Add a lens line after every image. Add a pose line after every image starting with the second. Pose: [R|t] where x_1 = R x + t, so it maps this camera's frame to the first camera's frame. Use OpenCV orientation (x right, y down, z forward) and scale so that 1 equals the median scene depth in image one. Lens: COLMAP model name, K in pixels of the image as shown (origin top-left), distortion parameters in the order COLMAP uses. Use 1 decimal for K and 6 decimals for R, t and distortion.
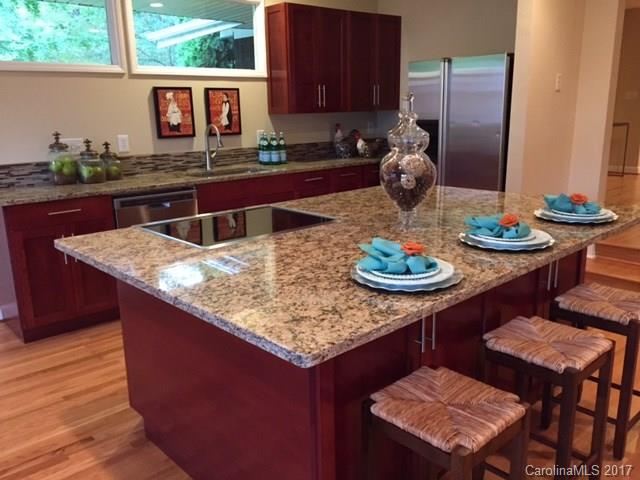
lens RADIAL K [[550.6, 0, 321.6], [0, 550.6, 243.5], [0, 0, 1]] dist [0.064897, -0.077845]
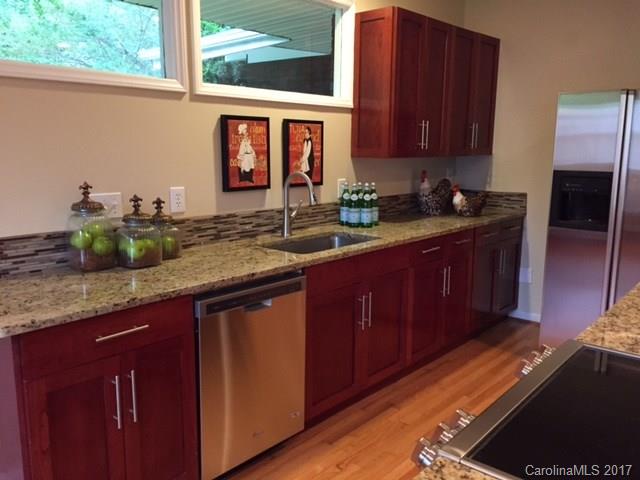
lens RADIAL K [[550.6, 0, 318.4], [0, 550.6, 241.4], [0, 0, 1]] dist [0.064897, -0.077845]
pose [[0.992813, 0.007564, 0.119435, -0.256130], [0.000759, 0.997583, -0.069486, -0.082387], [-0.119672, 0.069077, 0.990407, 0.329958]]
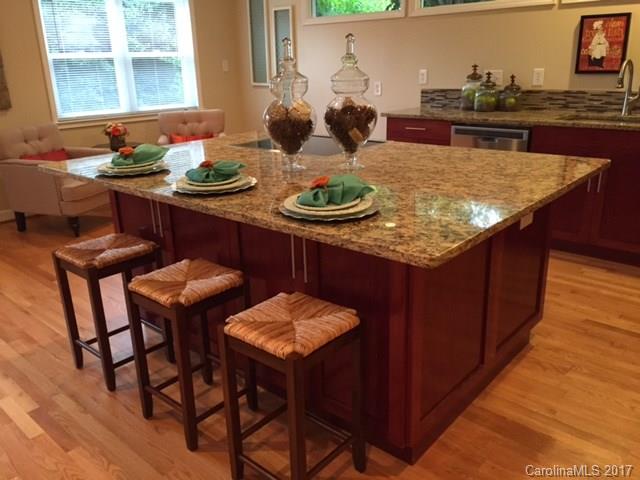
lens RADIAL K [[550.6, 0, 319.5], [0, 550.6, 242.8], [0, 0, 1]] dist [0.064897, -0.077845]
pose [[0.099823, 0.336482, -0.936384, 0.621356], [-0.208779, 0.927218, 0.310931, -0.125140], [0.972855, 0.164459, 0.162807, 0.469468]]
